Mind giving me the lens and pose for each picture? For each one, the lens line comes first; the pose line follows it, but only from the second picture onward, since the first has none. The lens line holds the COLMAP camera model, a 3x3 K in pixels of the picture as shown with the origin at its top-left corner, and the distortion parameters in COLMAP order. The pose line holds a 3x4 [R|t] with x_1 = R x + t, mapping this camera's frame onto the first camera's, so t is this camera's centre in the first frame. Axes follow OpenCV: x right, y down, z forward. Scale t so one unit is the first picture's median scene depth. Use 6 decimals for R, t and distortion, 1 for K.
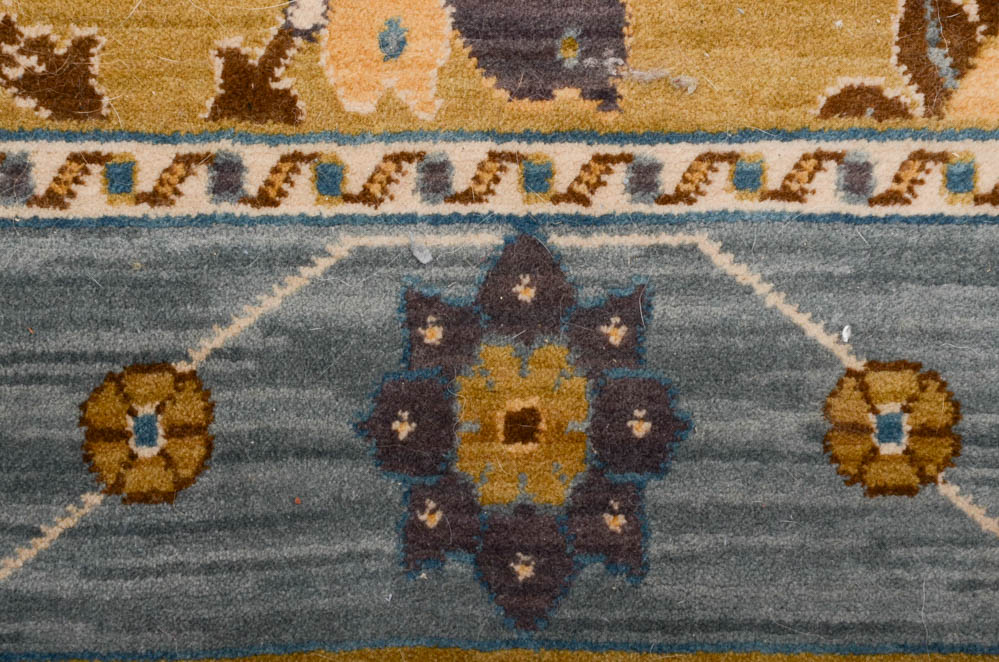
lens RADIAL K [[3226.0, 0, 495.5], [0, 3226.0, 334.1], [0, 0, 1]] dist [0.783356, 0.000000]
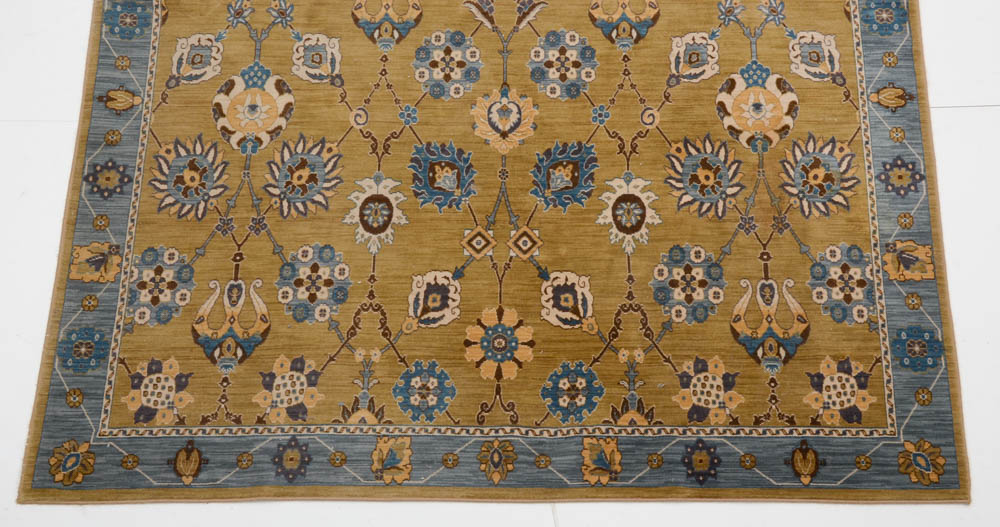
lens RADIAL K [[1593.6, 0, 508.4], [0, 1593.6, 304.7], [0, 0, 1]] dist [0.174610, 0.000000]
pose [[0.999793, -0.010836, -0.017229, 0.612160], [0.004128, 0.936855, -0.349695, 1.049482], [0.019930, 0.349551, 0.936705, -2.807841]]
